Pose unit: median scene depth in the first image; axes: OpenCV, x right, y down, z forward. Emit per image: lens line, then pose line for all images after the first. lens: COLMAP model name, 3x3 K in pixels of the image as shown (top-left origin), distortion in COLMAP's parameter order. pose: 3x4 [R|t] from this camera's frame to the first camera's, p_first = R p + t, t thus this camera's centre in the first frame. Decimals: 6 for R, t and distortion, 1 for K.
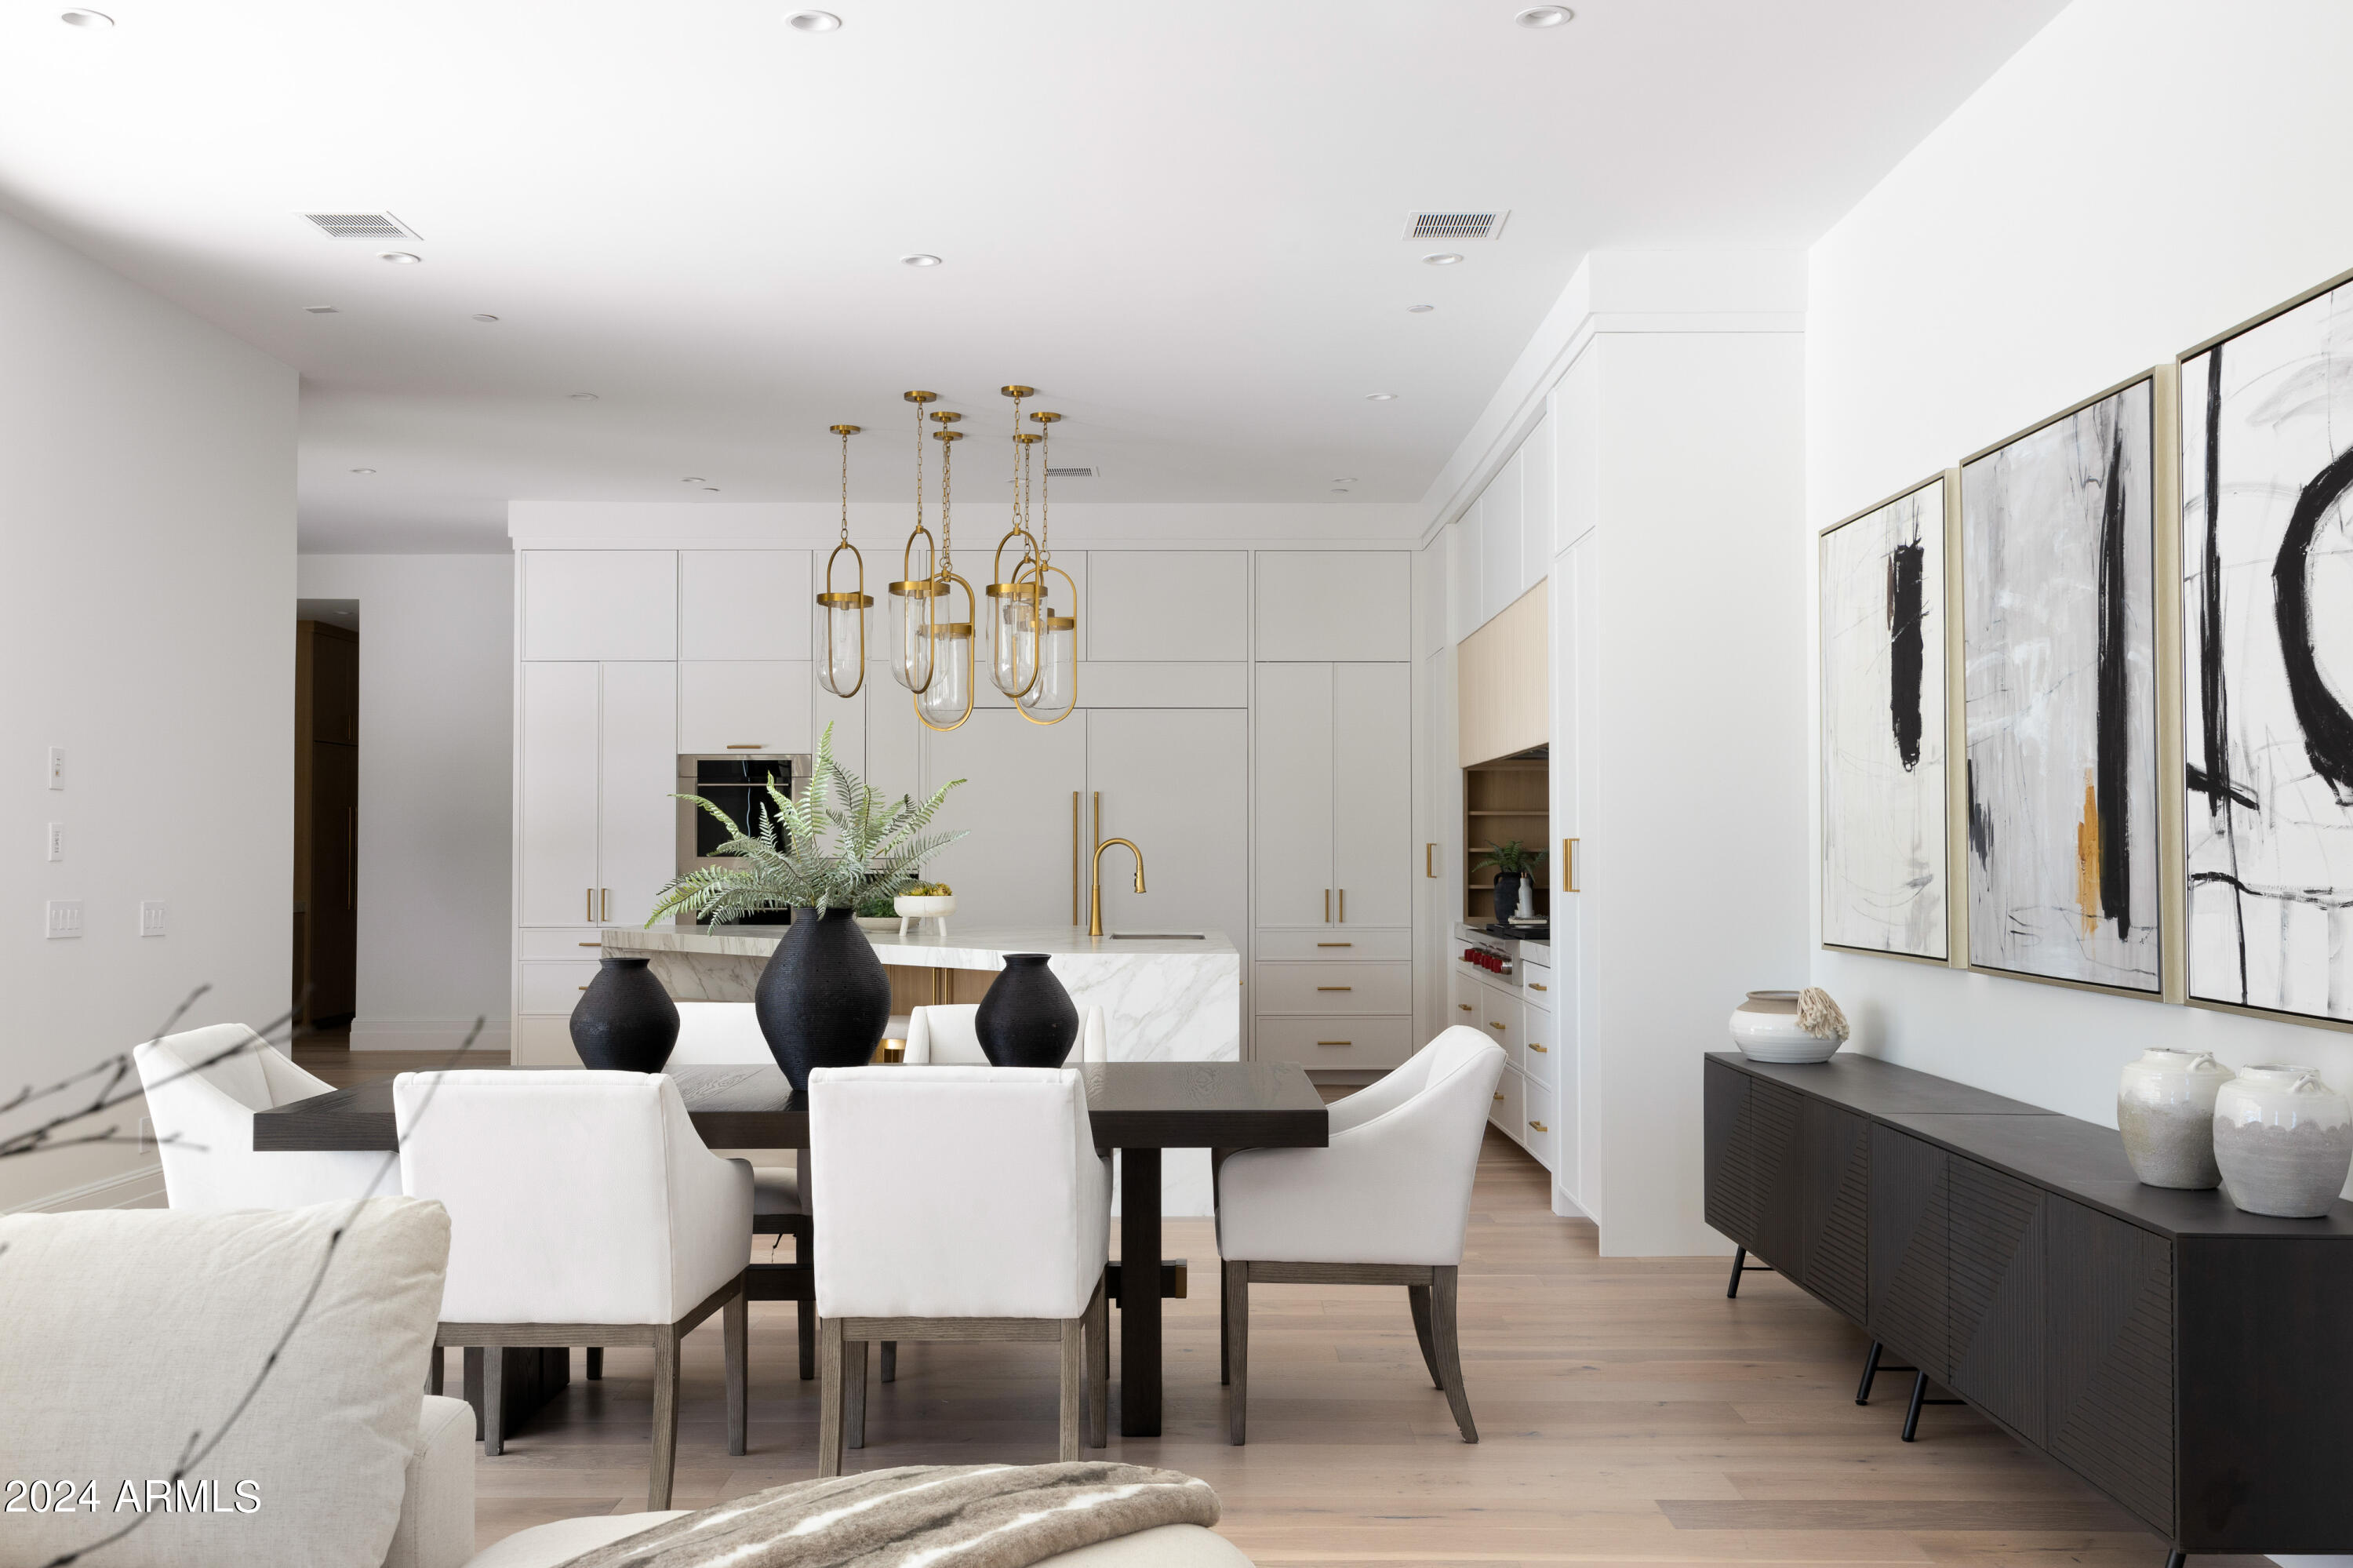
lens RADIAL K [[2042.6, 0, 1176.6], [0, 2042.6, 790.1], [0, 0, 1]] dist [-0.003066, 0.001039]
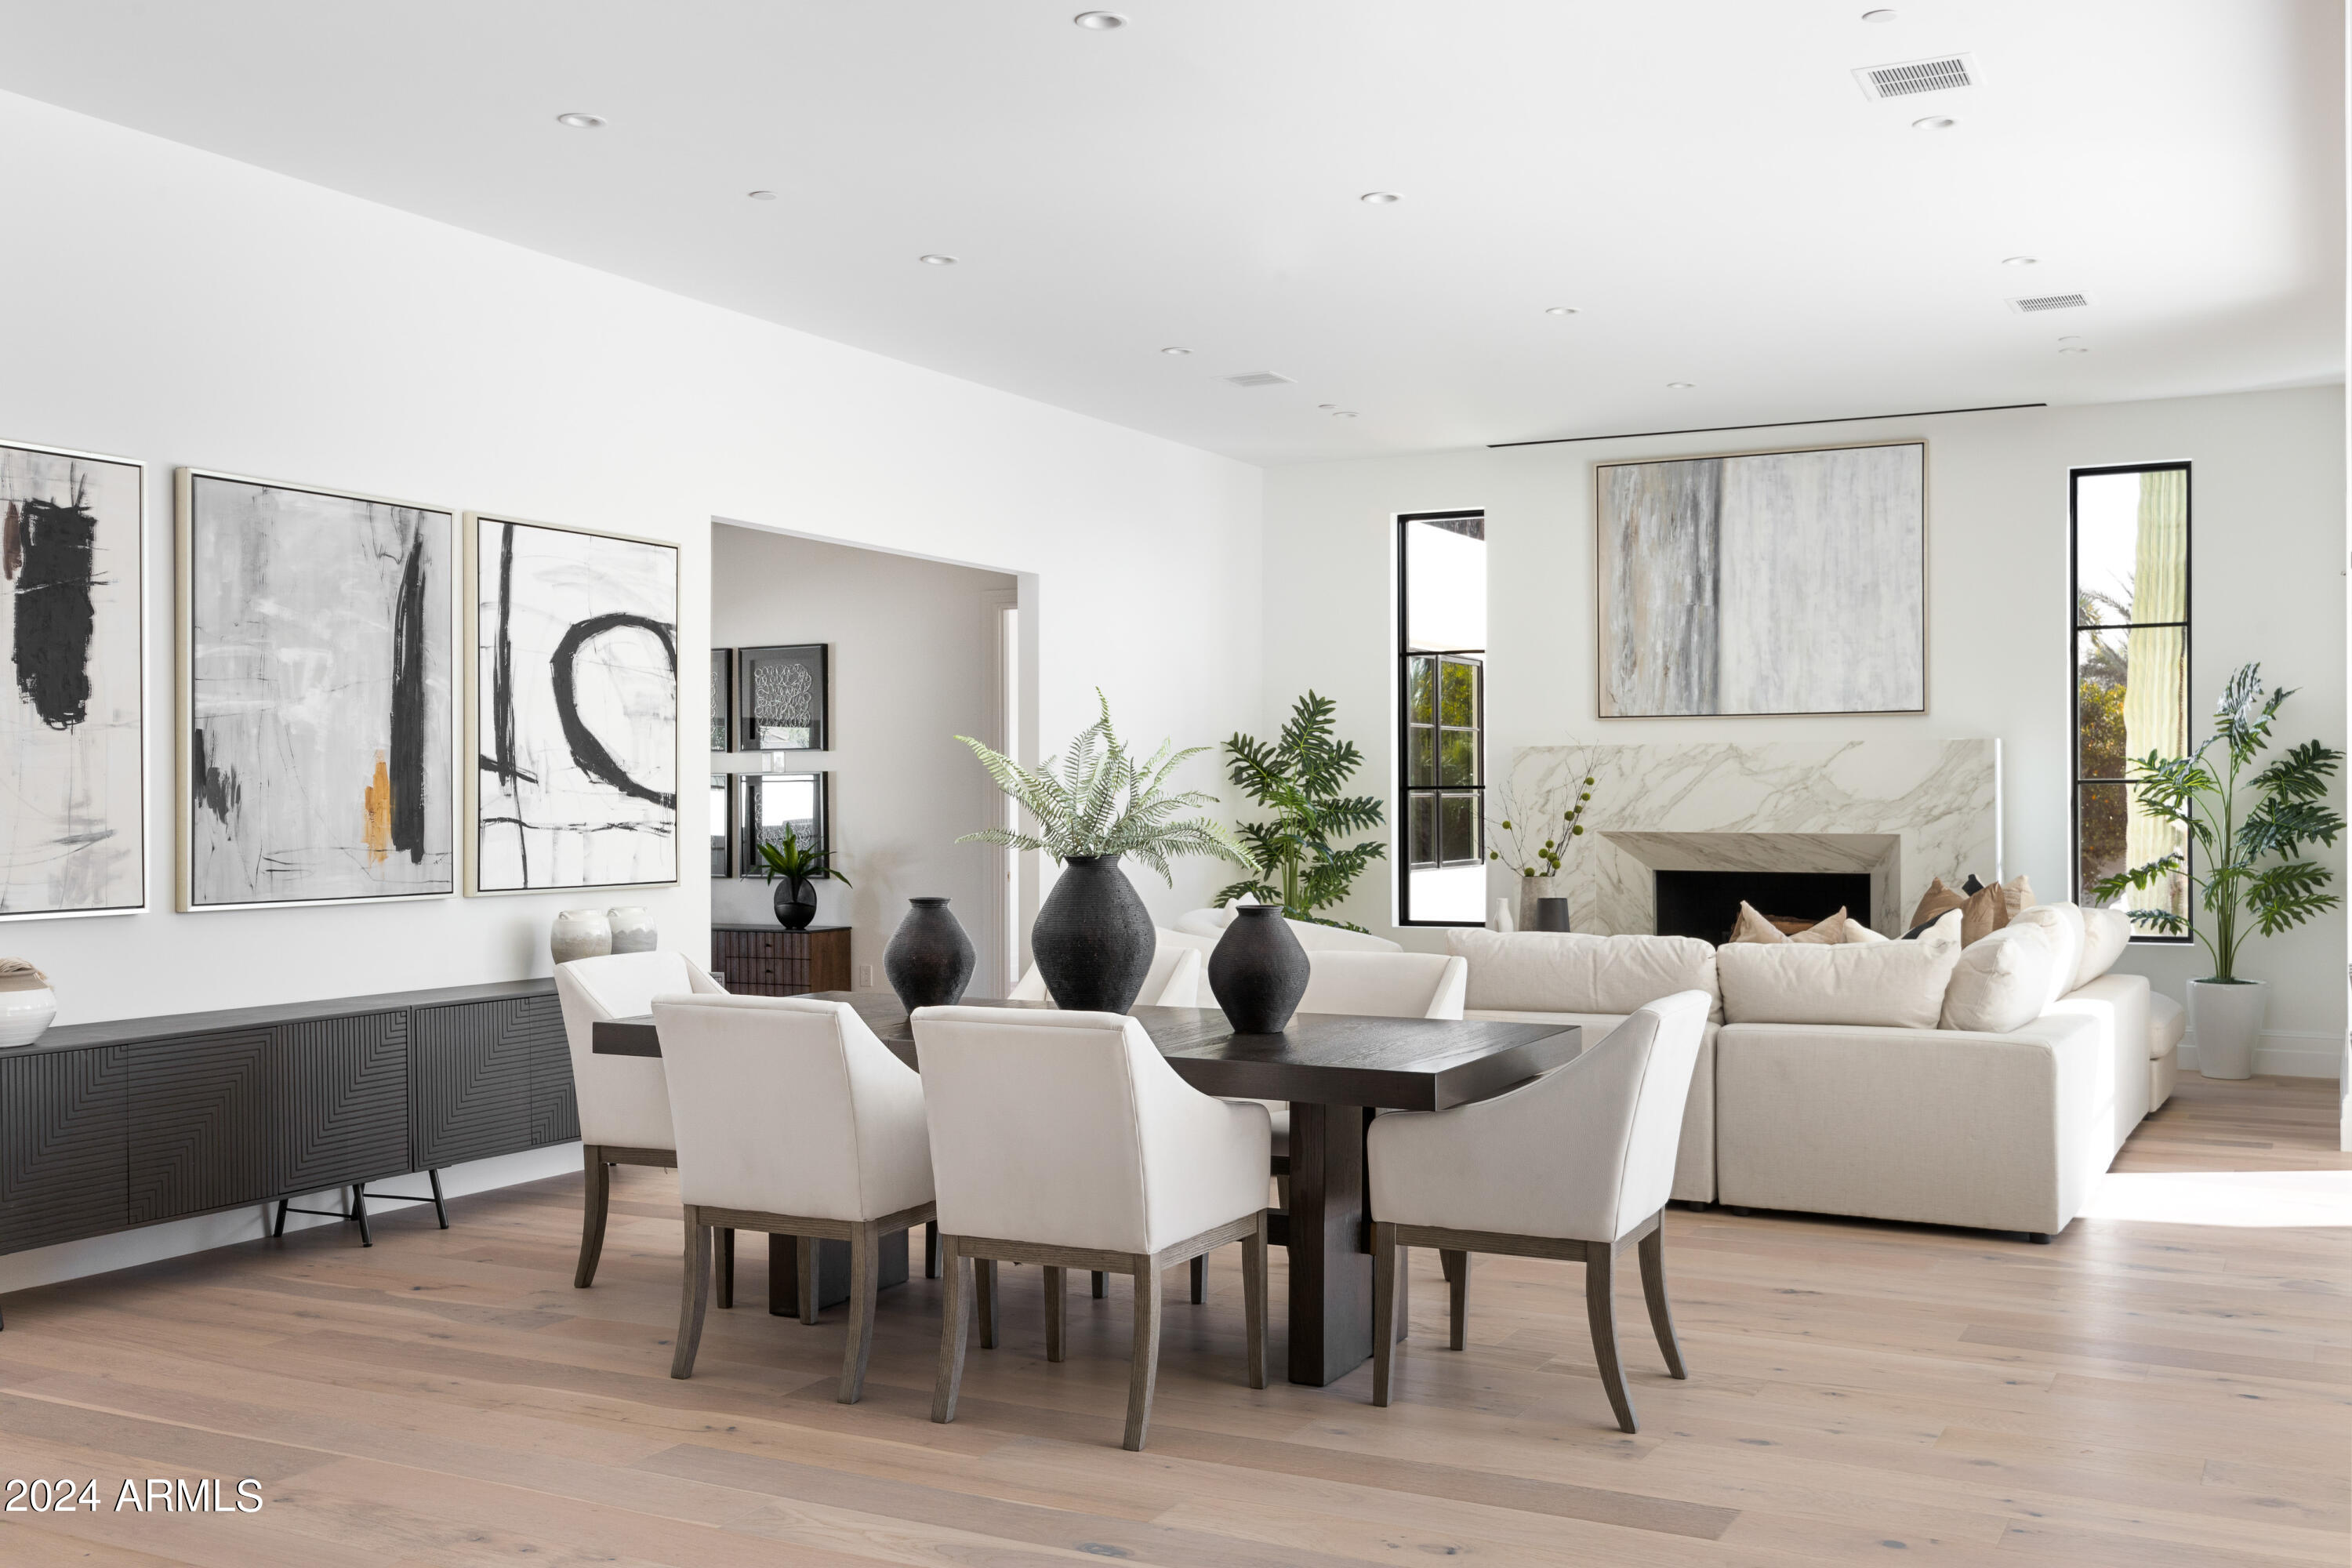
lens RADIAL K [[2323.3, 0, 1175.9], [0, 2323.3, 785.9], [0, 0, 1]] dist [-0.001903, 0.000000]
pose [[-0.885382, 0.004344, 0.464843, -0.782441], [-0.011206, 0.999466, -0.030683, 0.056210], [-0.464728, -0.032376, -0.884861, 2.070743]]
